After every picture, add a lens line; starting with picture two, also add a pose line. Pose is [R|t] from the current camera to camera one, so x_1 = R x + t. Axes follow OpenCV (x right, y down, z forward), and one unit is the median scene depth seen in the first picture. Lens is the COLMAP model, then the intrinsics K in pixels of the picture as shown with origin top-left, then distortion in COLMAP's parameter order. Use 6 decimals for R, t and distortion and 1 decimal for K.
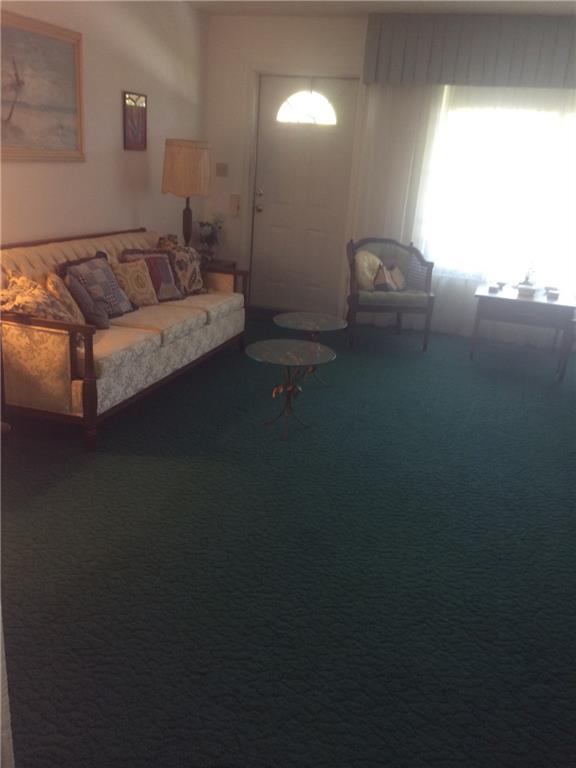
lens RADIAL K [[672.4, 0, 288.0], [0, 672.4, 384.0], [0, 0, 1]] dist [0.096078, -0.123264]
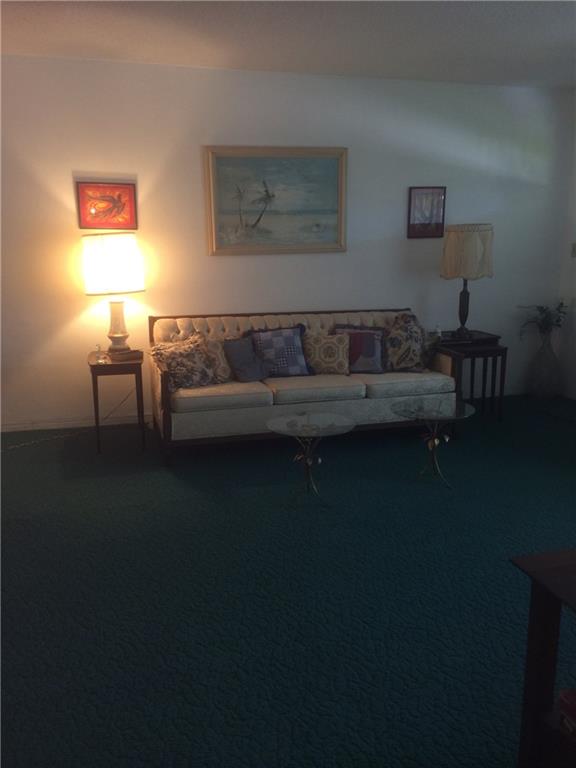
lens RADIAL K [[672.4, 0, 288.0], [0, 672.4, 384.0], [0, 0, 1]] dist [0.096078, -0.123264]
pose [[0.537199, 0.112581, -0.835908, 0.672229], [-0.225567, 0.974131, -0.013764, -0.067734], [0.812734, 0.195947, 0.548697, 0.337303]]
